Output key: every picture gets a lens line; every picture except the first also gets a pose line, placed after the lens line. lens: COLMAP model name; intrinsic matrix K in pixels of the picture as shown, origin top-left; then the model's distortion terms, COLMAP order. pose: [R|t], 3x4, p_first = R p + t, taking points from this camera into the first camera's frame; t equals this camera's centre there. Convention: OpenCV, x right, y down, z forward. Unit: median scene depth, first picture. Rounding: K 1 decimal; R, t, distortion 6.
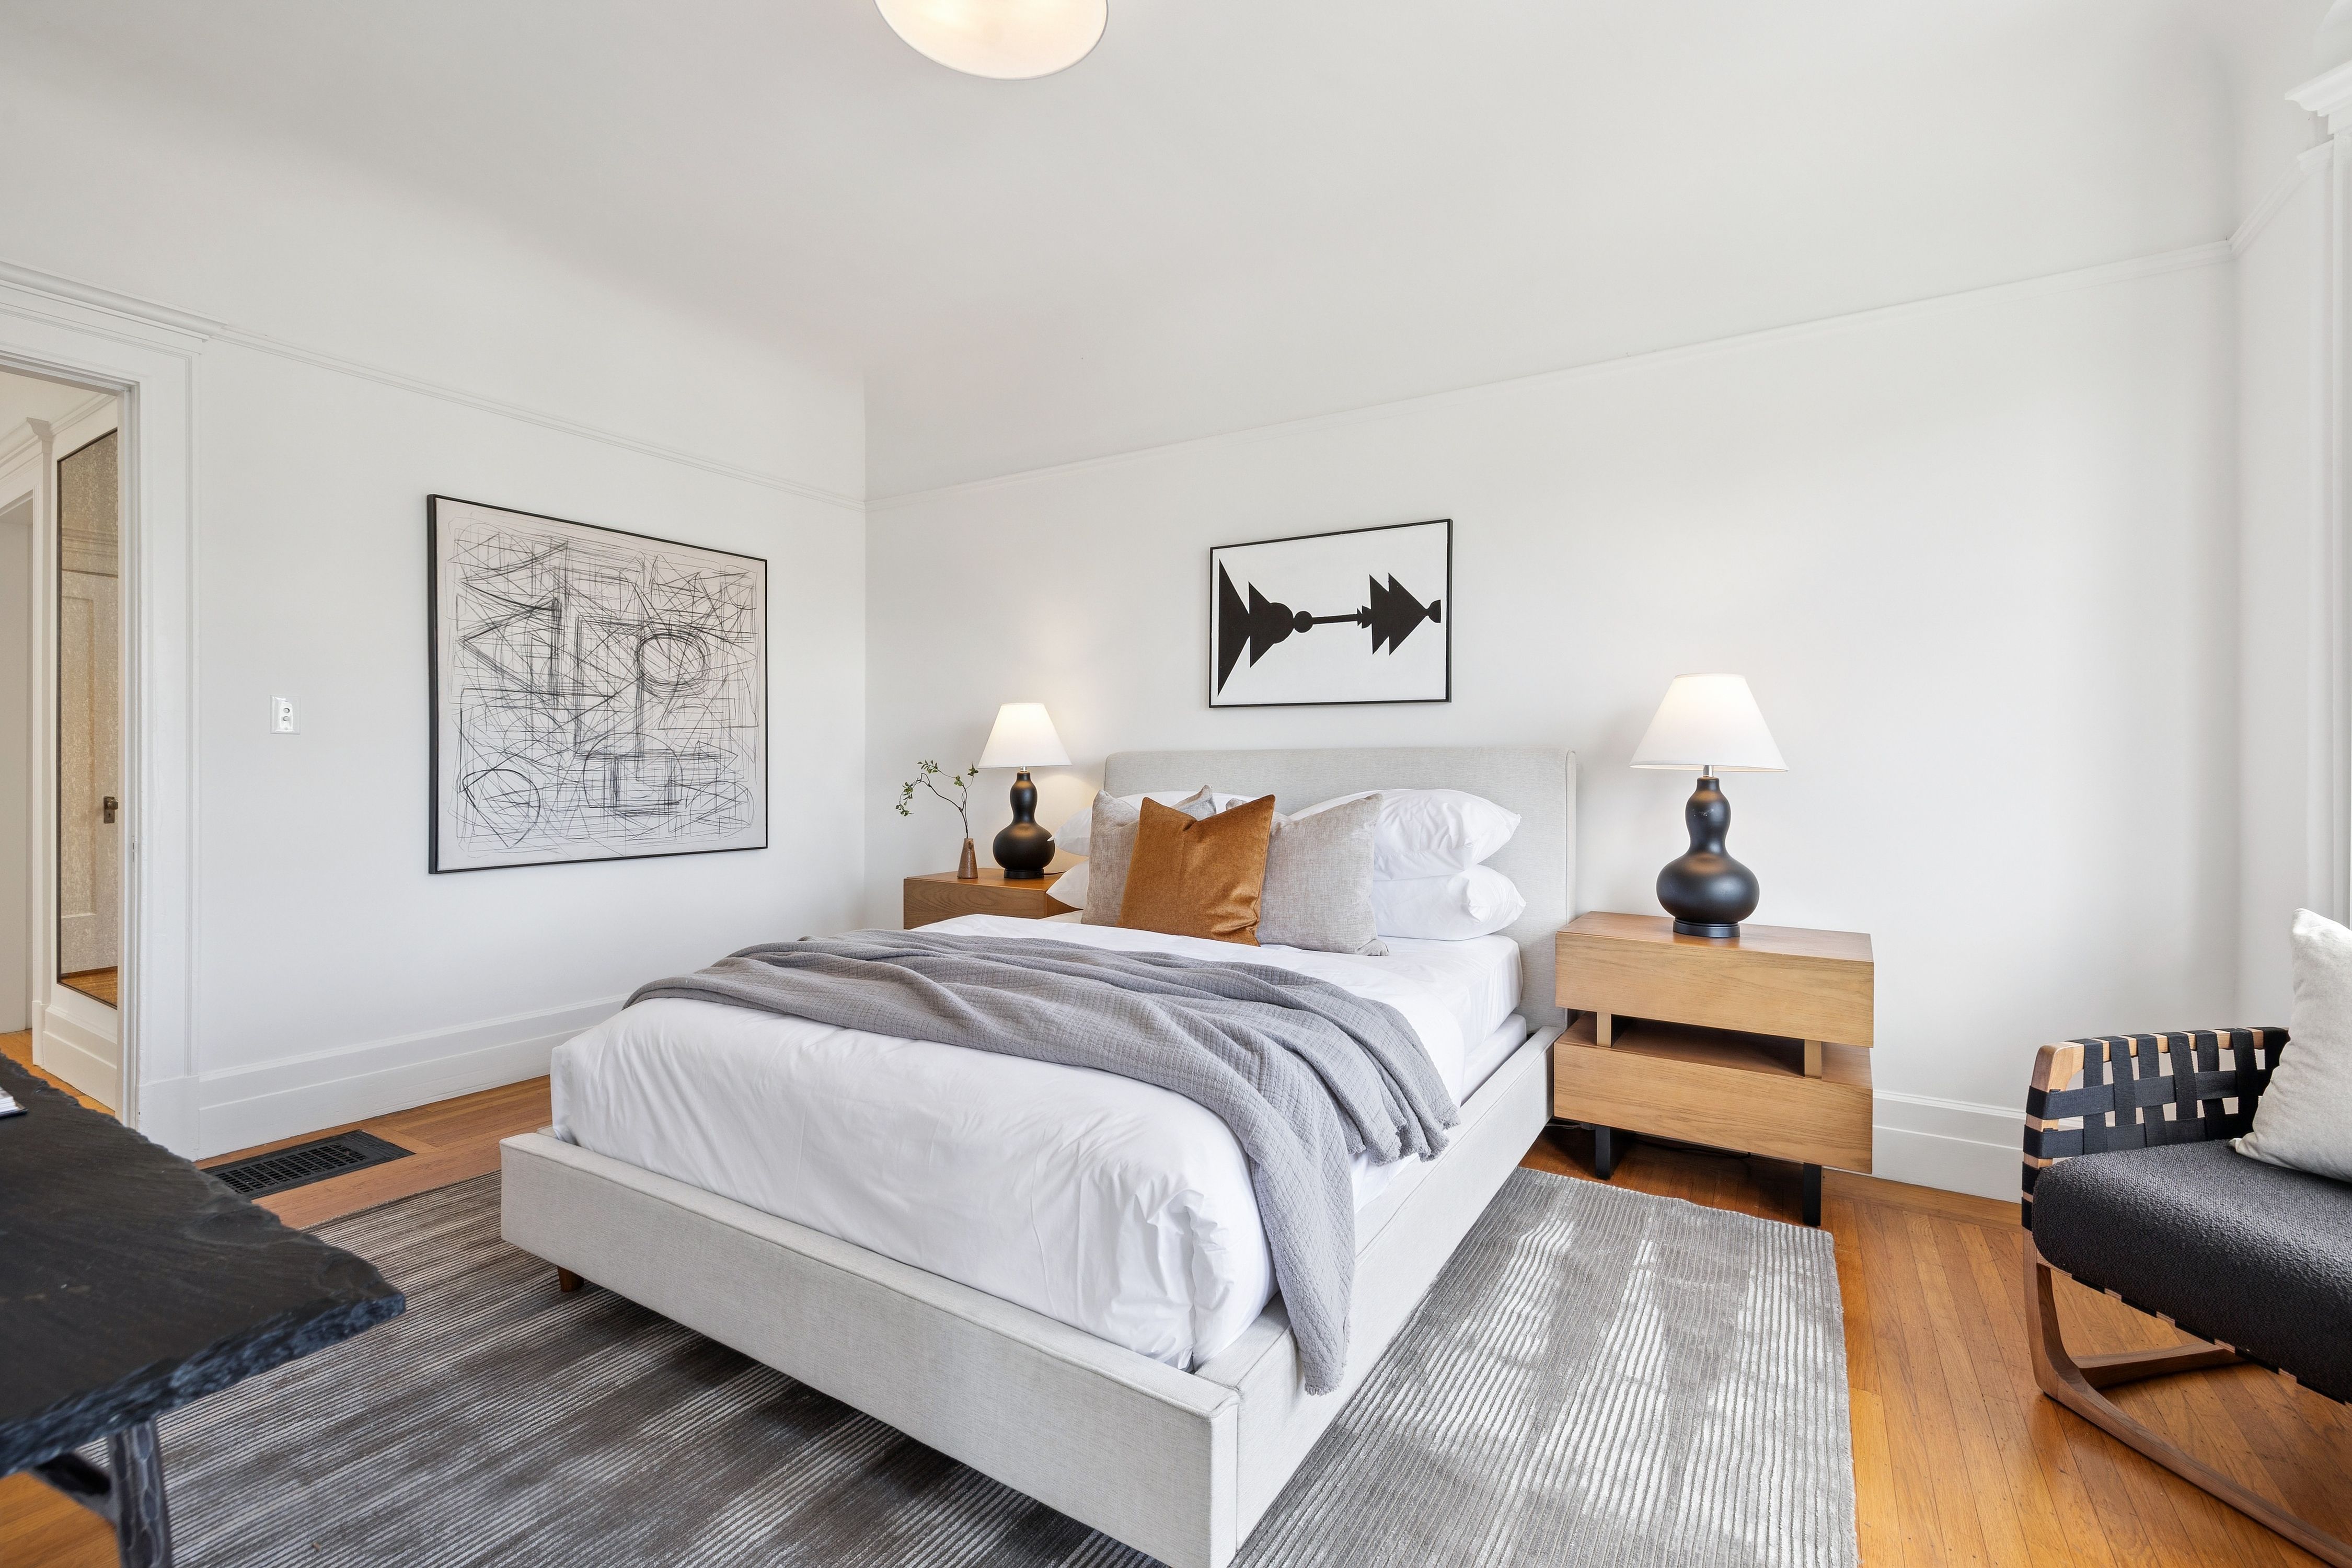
lens RADIAL K [[1019.7, 0, 1171.2], [0, 1019.7, 765.6], [0, 0, 1]] dist [0.002984, -0.000384]
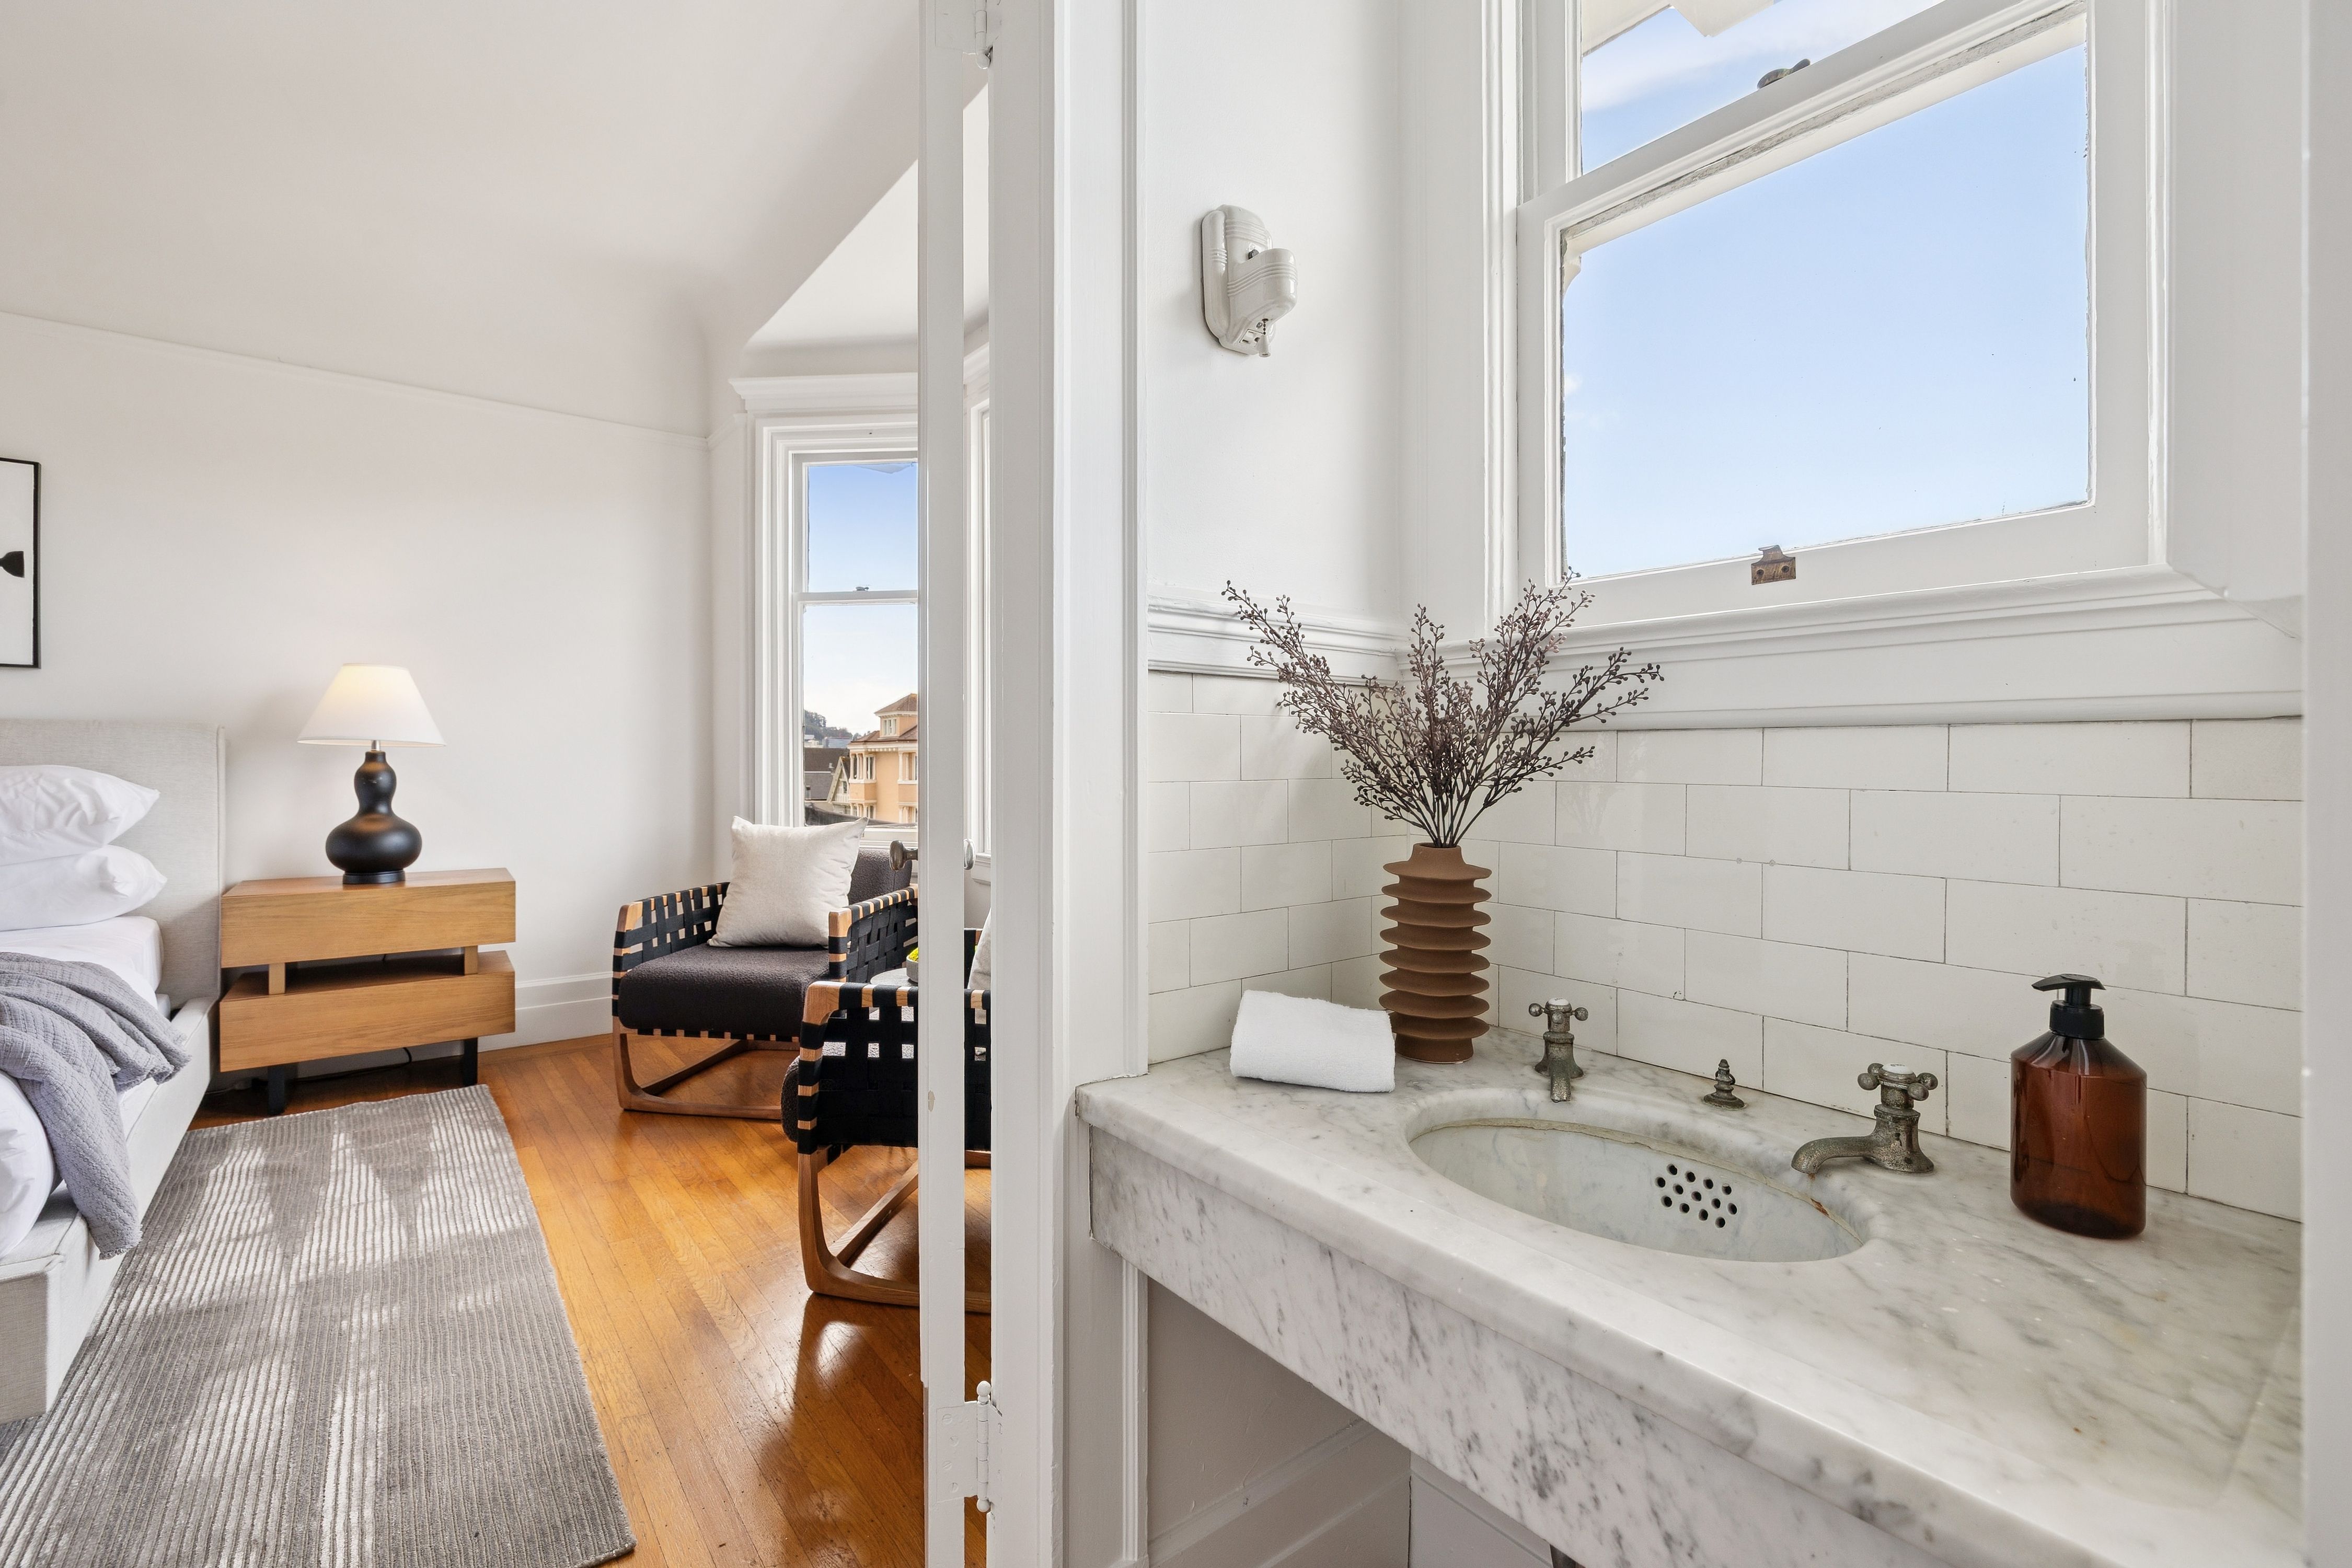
lens RADIAL K [[1019.7, 0, 1171.2], [0, 1019.7, 765.6], [0, 0, 1]] dist [0.002984, -0.000384]
pose [[0.343841, -0.011718, 0.938955, -0.464393], [-0.000815, 0.999918, 0.012777, 0.020981], [-0.939027, -0.005159, 0.343804, -0.480846]]
